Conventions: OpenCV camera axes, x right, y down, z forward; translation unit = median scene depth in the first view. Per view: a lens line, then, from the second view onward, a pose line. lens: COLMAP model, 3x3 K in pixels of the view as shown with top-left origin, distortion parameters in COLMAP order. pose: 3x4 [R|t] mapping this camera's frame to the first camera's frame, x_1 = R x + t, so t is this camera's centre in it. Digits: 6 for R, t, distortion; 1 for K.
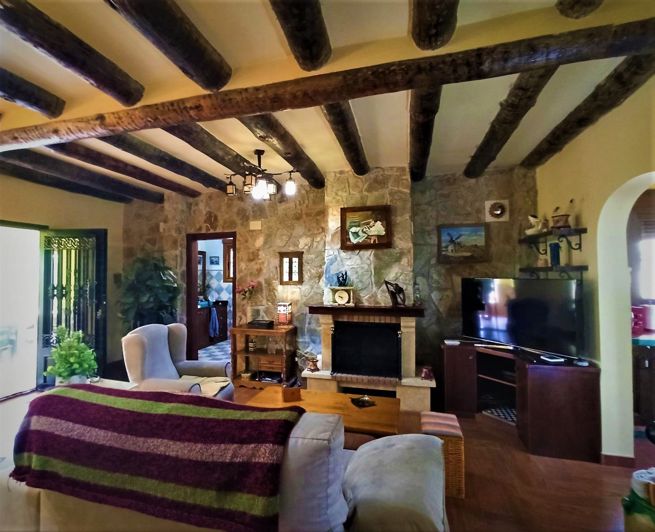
lens RADIAL K [[318.1, 0, 324.9], [0, 318.1, 267.7], [0, 0, 1]] dist [-0.063654, 0.042156]
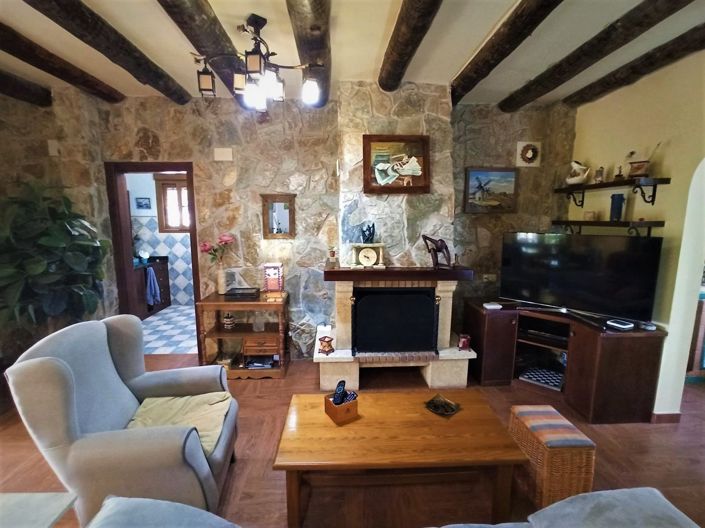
lens RADIAL K [[312.7, 0, 354.1], [0, 312.7, 260.3], [0, 0, 1]] dist [-0.057361, 0.032970]
pose [[0.953151, -0.034601, 0.300511, -0.189881], [-0.012481, 0.988092, 0.153356, -0.012988], [-0.302238, -0.149922, 0.941369, 0.291858]]
